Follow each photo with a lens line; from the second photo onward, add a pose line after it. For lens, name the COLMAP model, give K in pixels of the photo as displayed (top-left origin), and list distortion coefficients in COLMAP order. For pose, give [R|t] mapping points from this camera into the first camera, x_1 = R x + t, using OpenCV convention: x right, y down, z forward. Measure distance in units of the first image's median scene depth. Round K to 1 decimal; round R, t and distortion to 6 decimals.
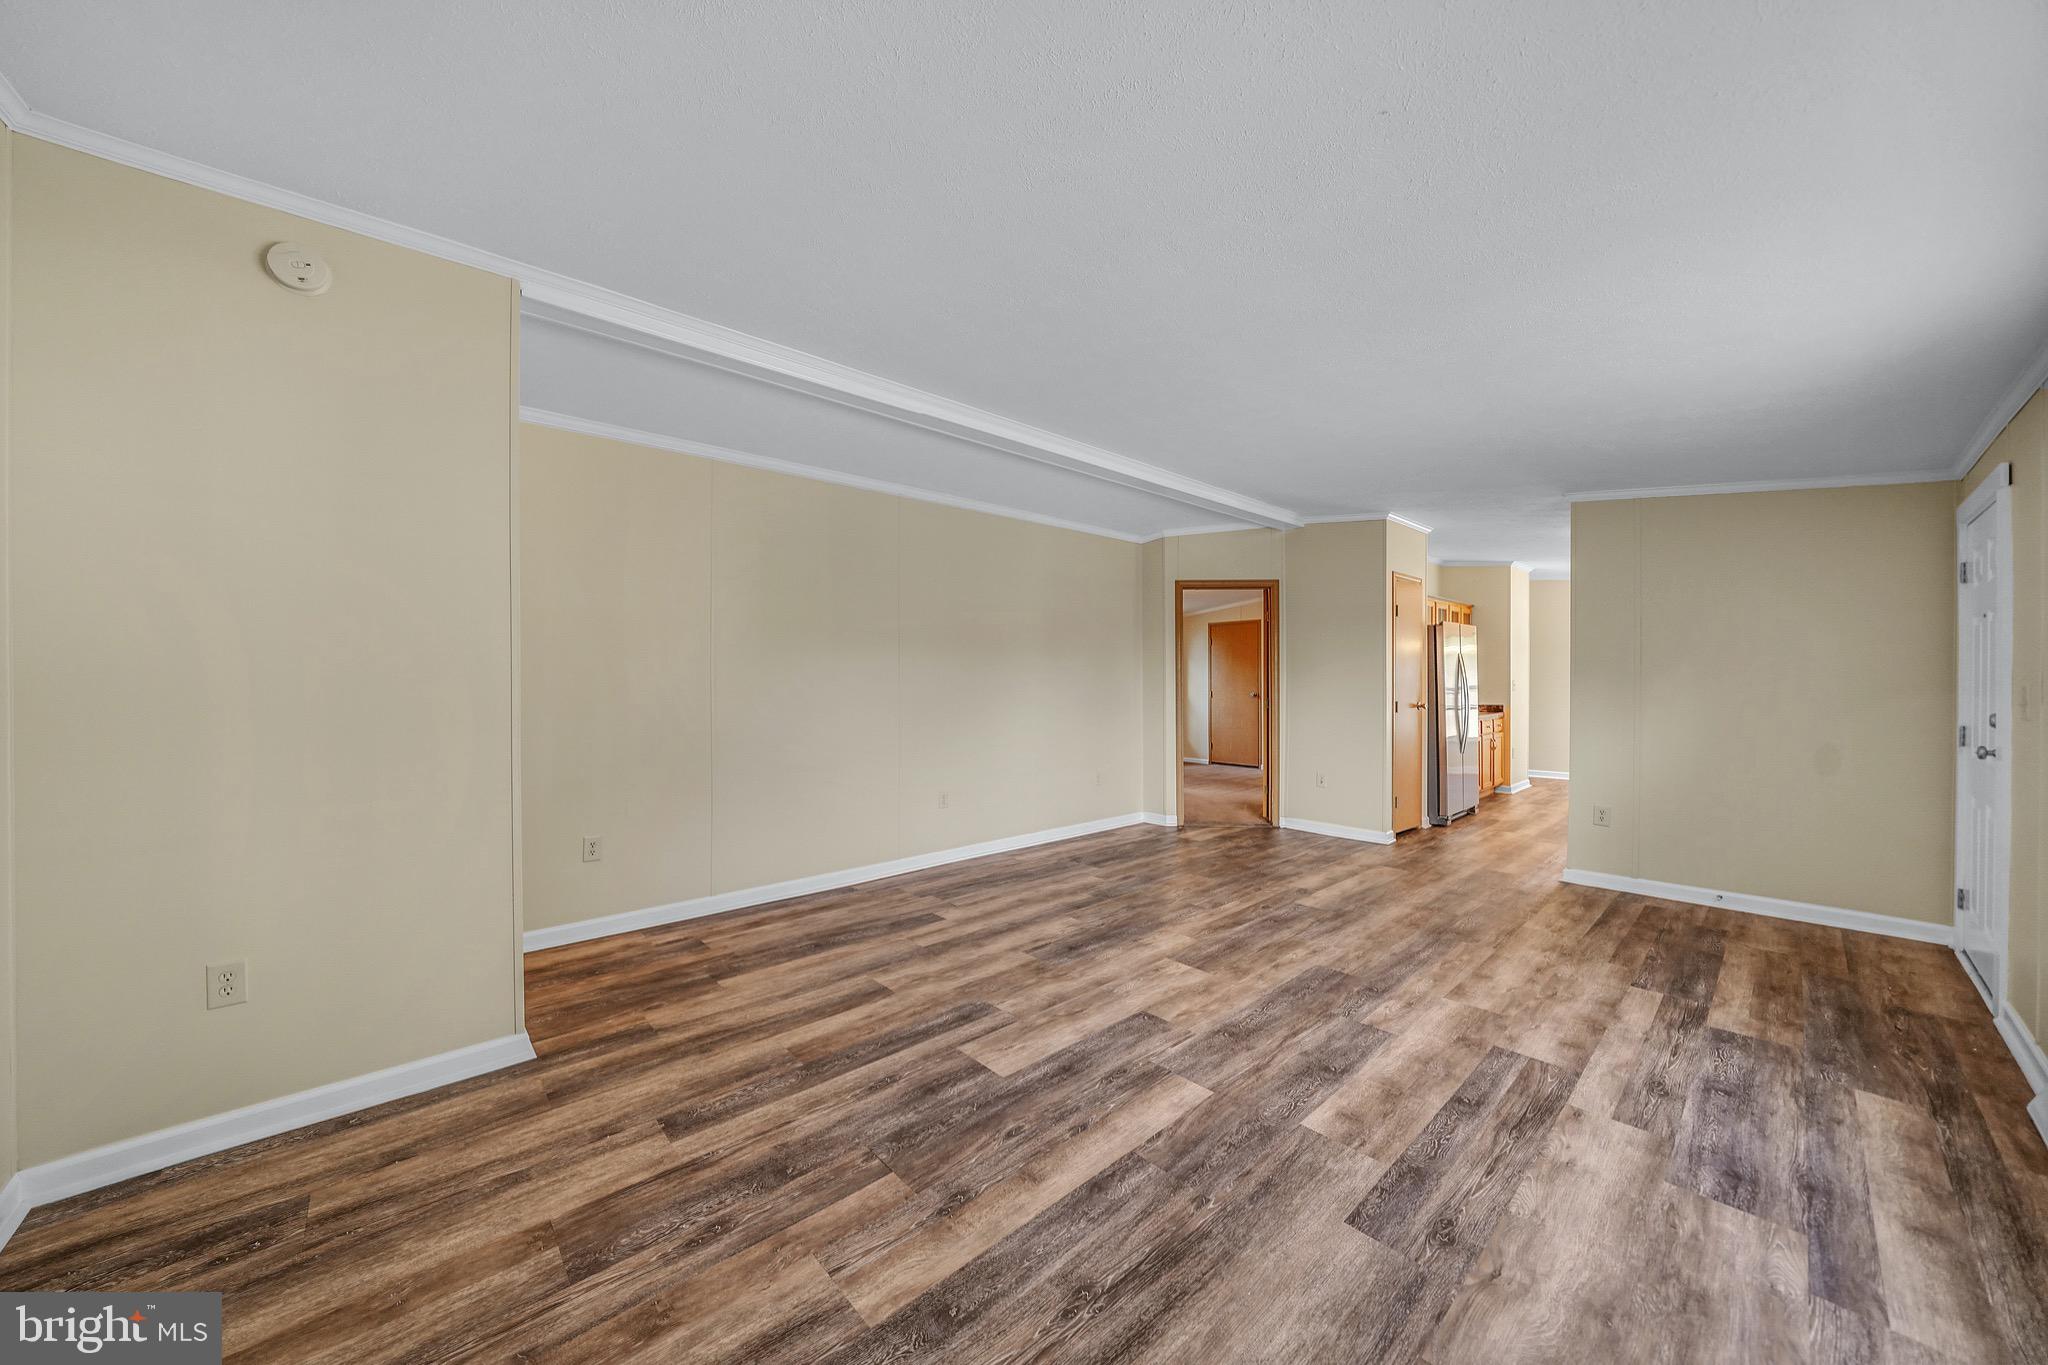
lens RADIAL K [[718.9, 0, 1015.0], [0, 718.9, 686.2], [0, 0, 1]] dist [-0.025699, 0.002919]
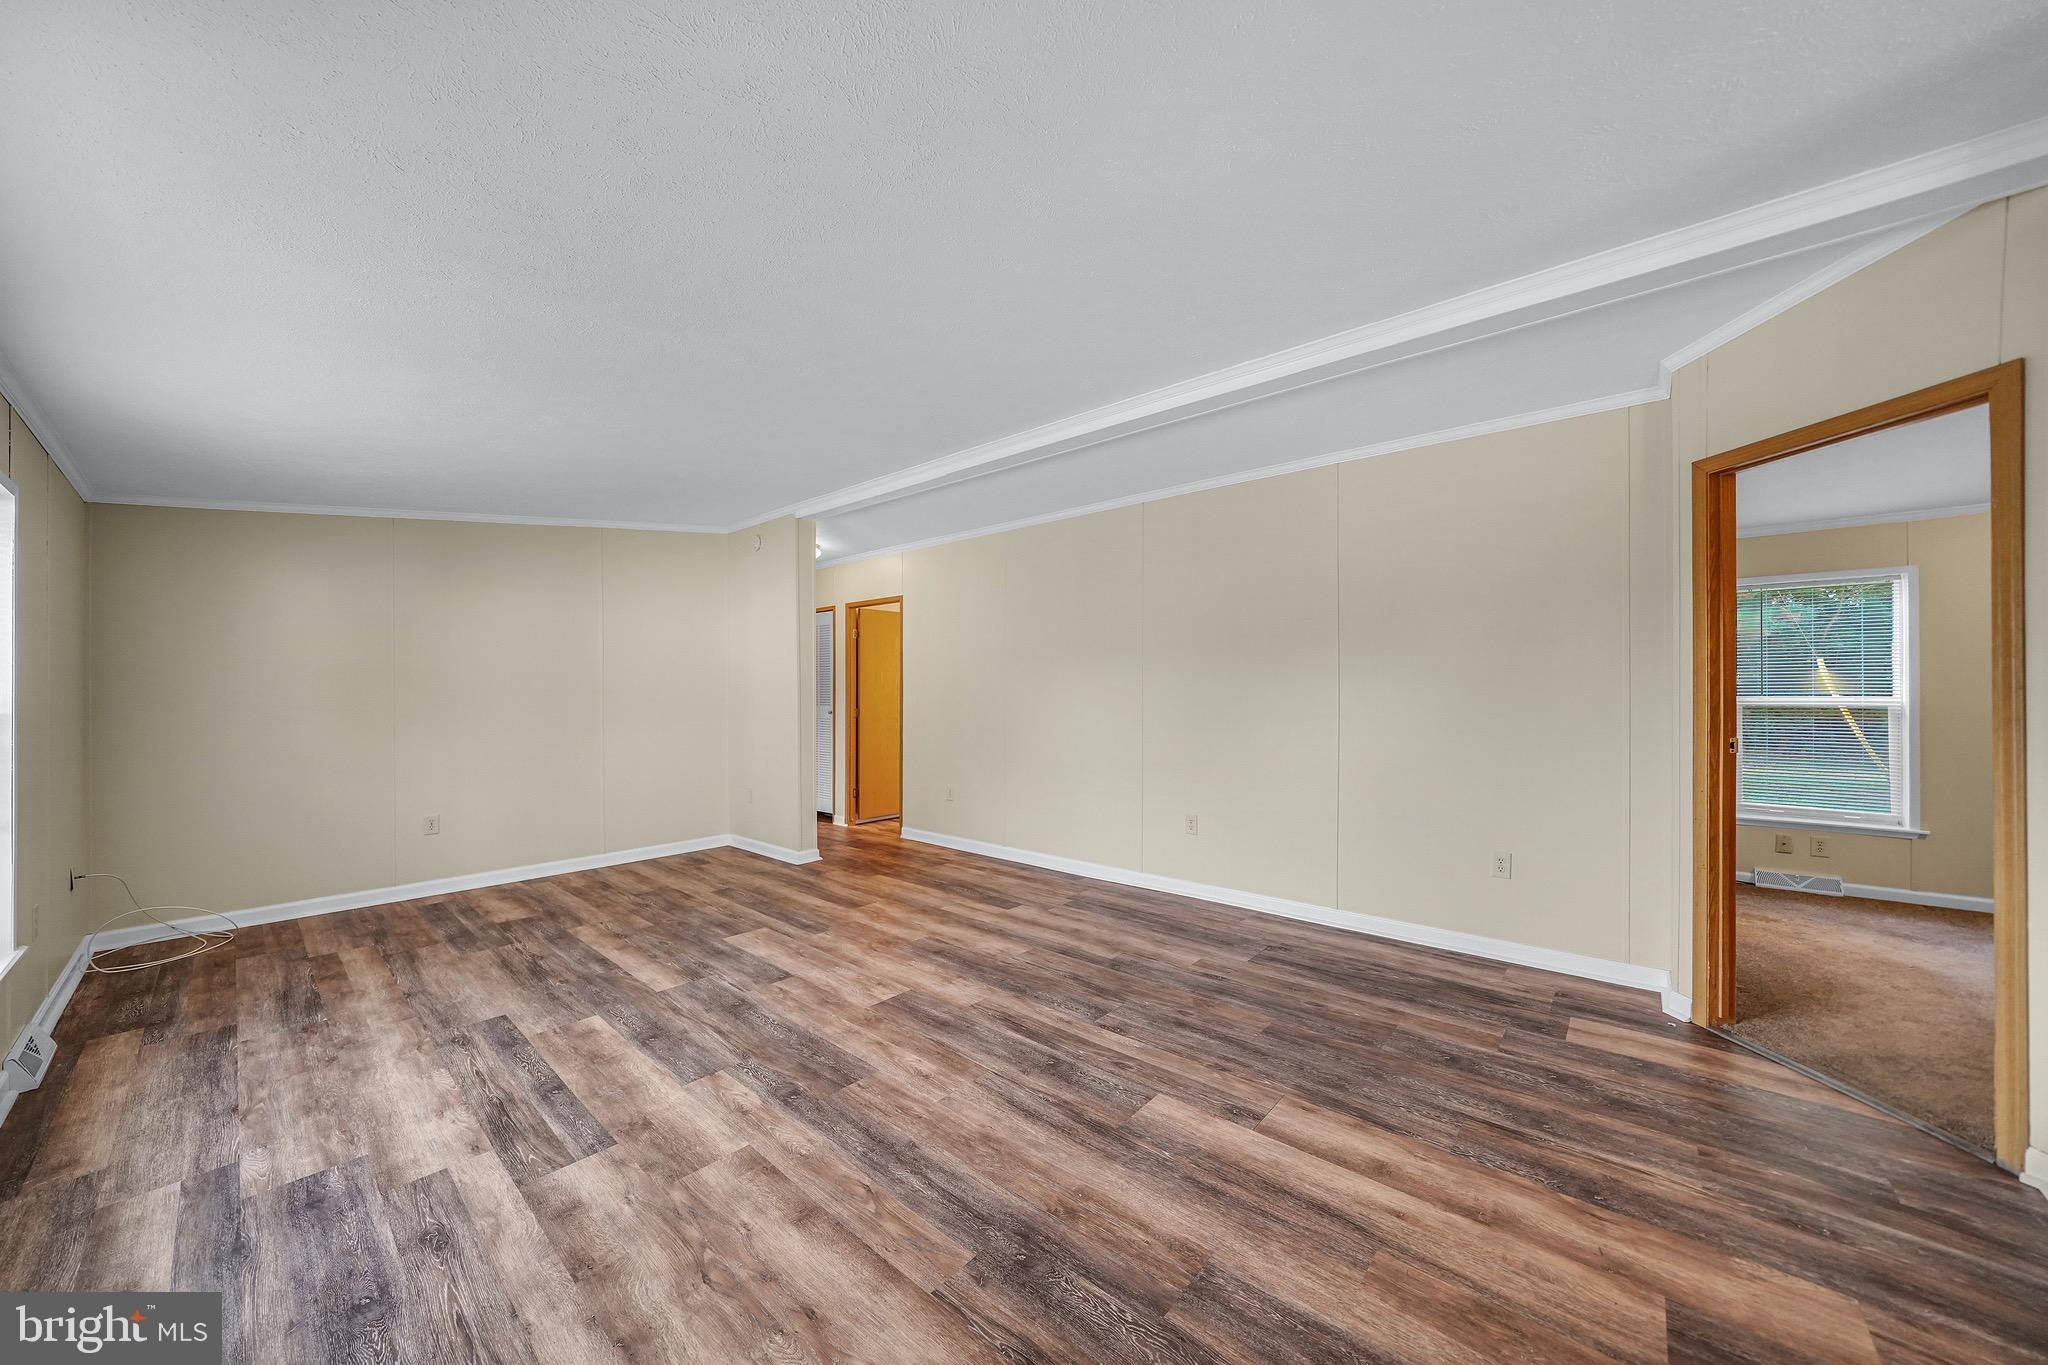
lens RADIAL K [[718.9, 0, 999.1], [0, 718.9, 683.2], [0, 0, 1]] dist [-0.025699, 0.002919]
pose [[0.099280, -0.008431, -0.995024, 1.441784], [-0.004088, 0.999952, -0.008881, -0.015864], [0.995051, 0.004950, 0.099241, 1.269952]]
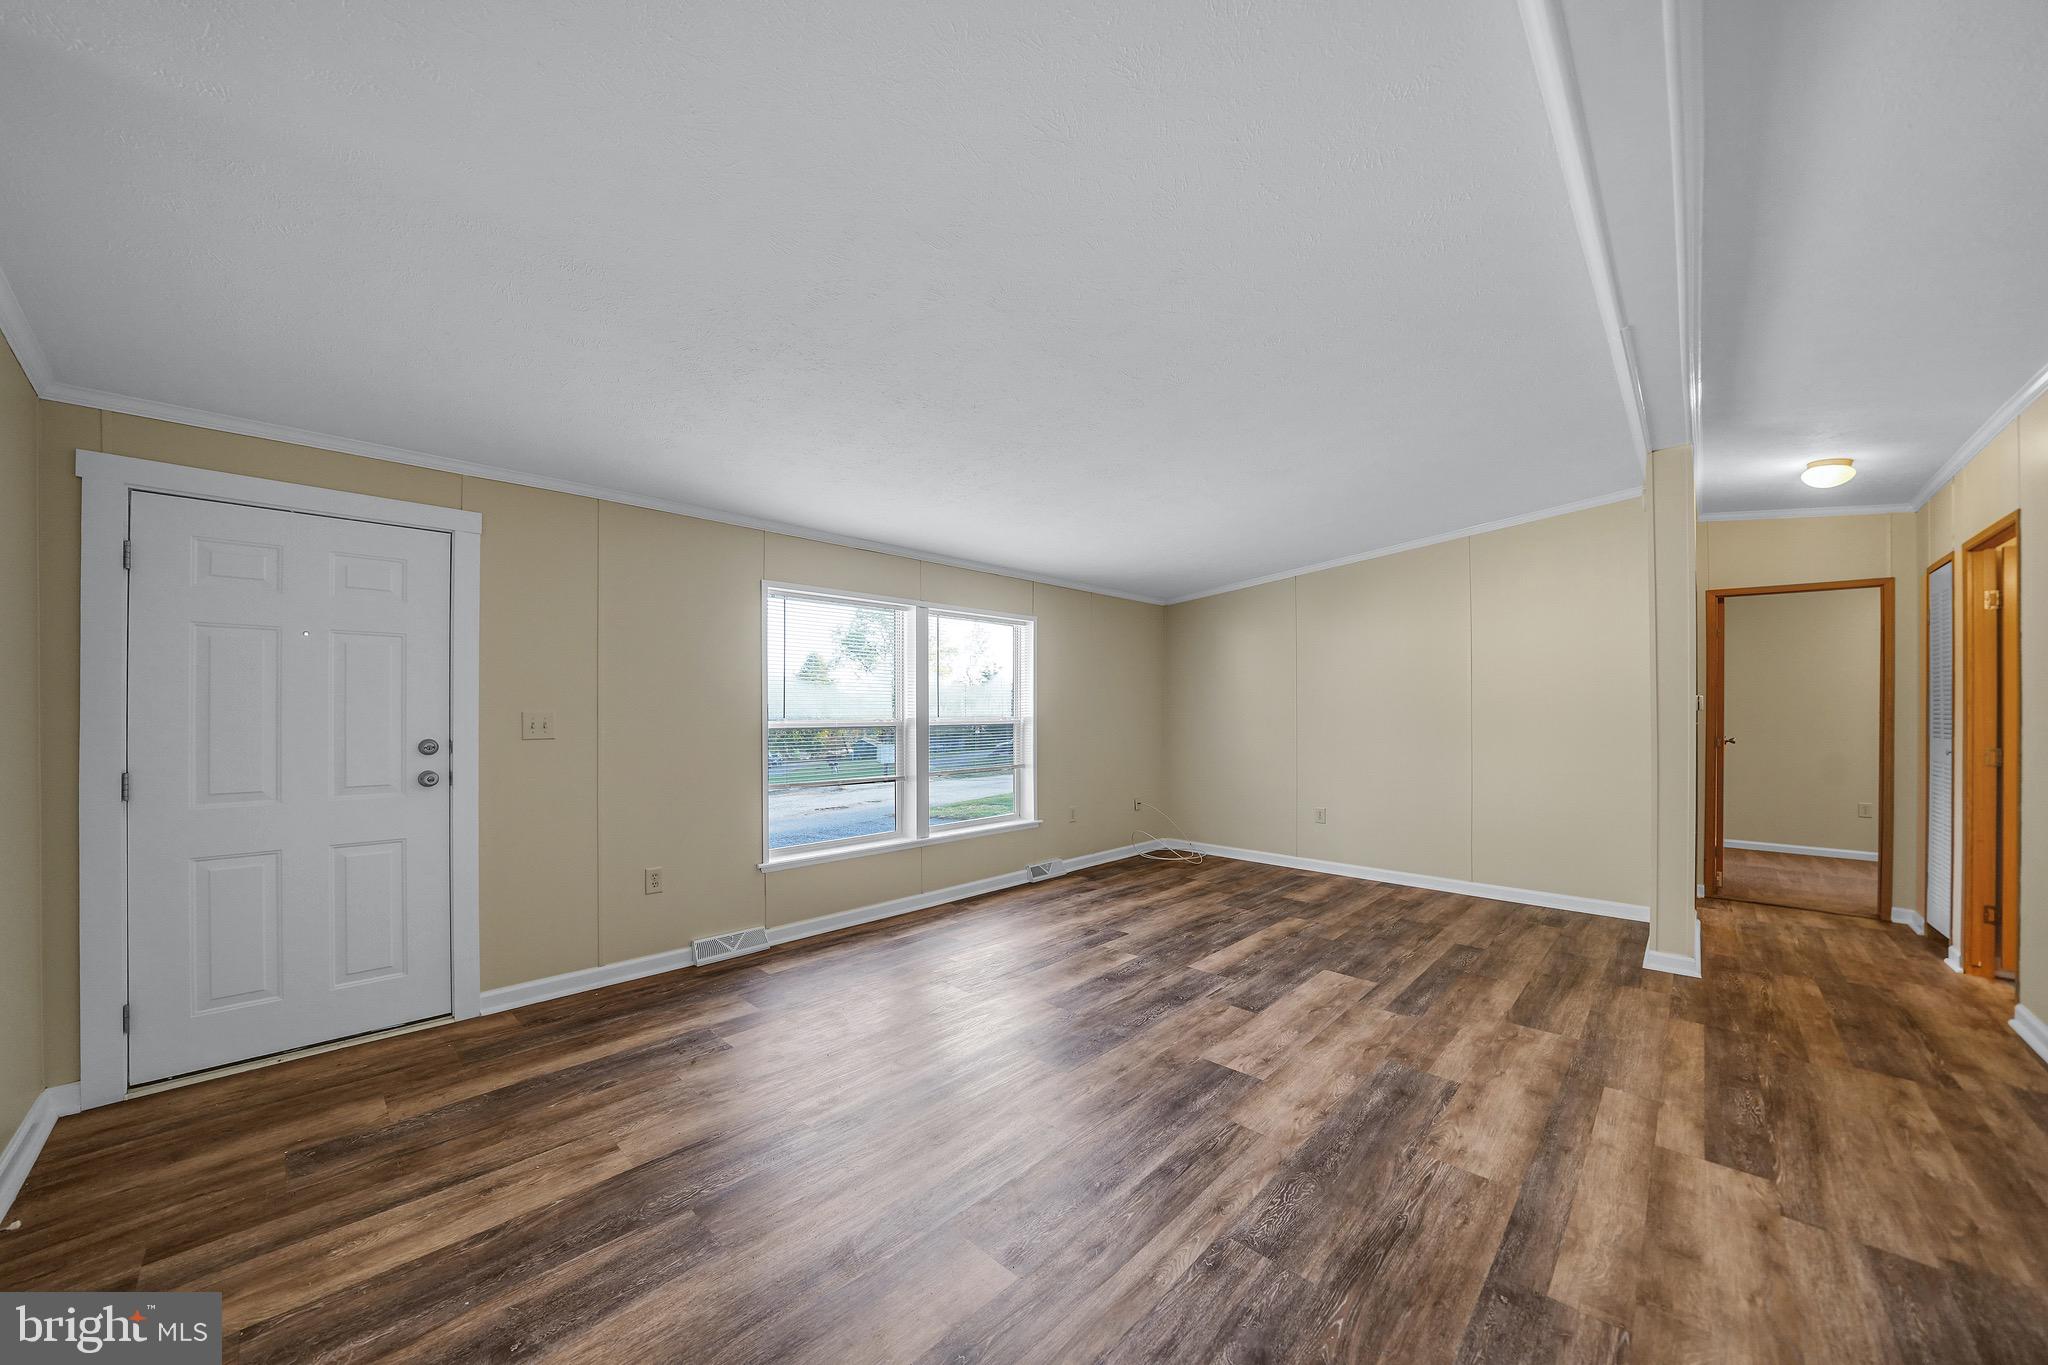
lens RADIAL K [[718.9, 0, 1010.2], [0, 718.9, 711.7], [0, 0, 1]] dist [-0.025699, 0.002919]
pose [[-0.997779, -0.003154, -0.066539, 0.653394], [-0.004244, 0.999859, 0.016237, -0.018012], [0.066479, 0.016483, -0.997652, 2.136116]]
